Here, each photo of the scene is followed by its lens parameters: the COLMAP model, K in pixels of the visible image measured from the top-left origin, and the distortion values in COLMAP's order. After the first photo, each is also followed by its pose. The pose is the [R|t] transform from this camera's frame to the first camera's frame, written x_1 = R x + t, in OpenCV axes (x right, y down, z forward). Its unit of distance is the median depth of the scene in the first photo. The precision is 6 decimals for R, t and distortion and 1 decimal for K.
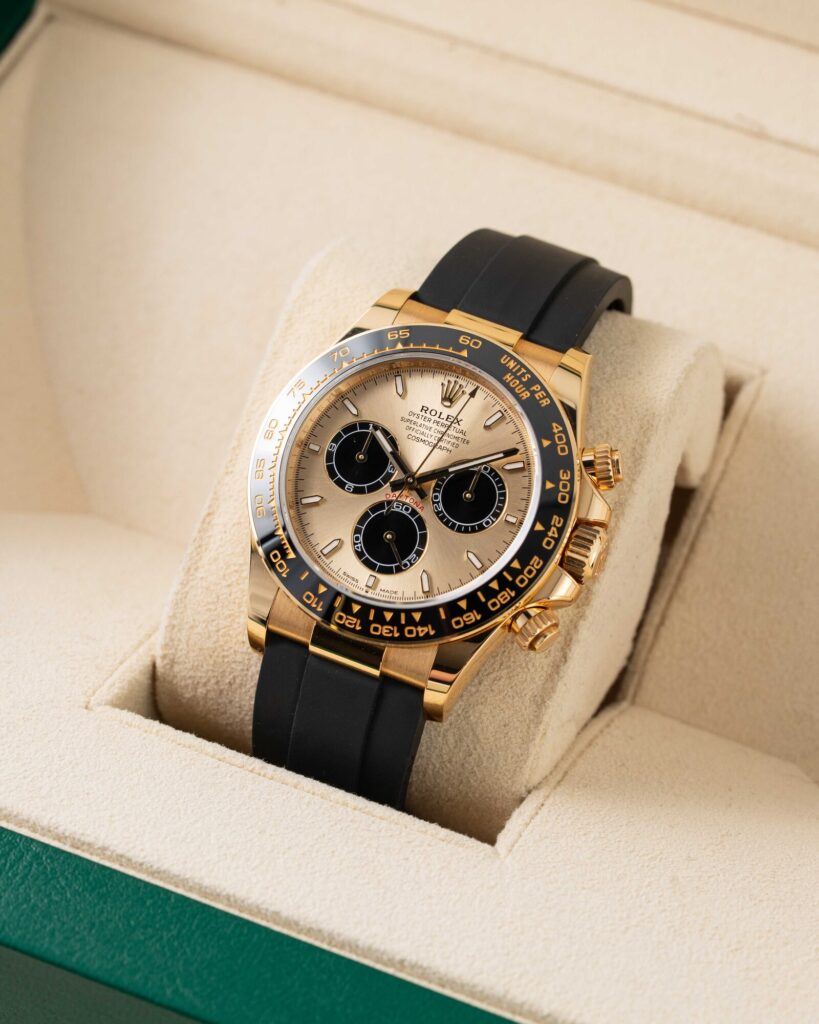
lens RADIAL K [[4690.6, 0, 409.5], [0, 4690.6, 512.0], [0, 0, 1]] dist [-0.342202, 6.872157]
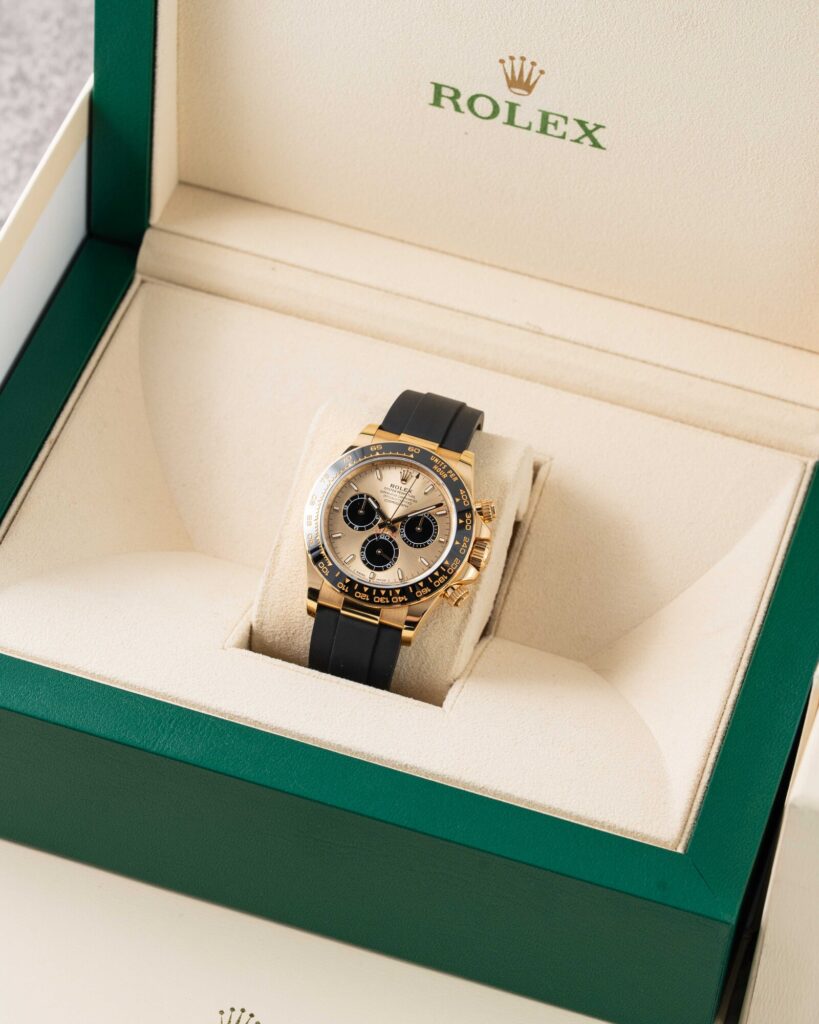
lens RADIAL K [[4690.6, 0, 409.5], [0, 4690.6, 512.0], [0, 0, 1]] dist [-0.342202, 6.872157]
pose [[0.990213, -0.046507, 0.131588, -0.245297], [0.049156, 0.998647, -0.016958, 0.022168], [-0.130622, 0.023261, 0.991159, -0.922299]]
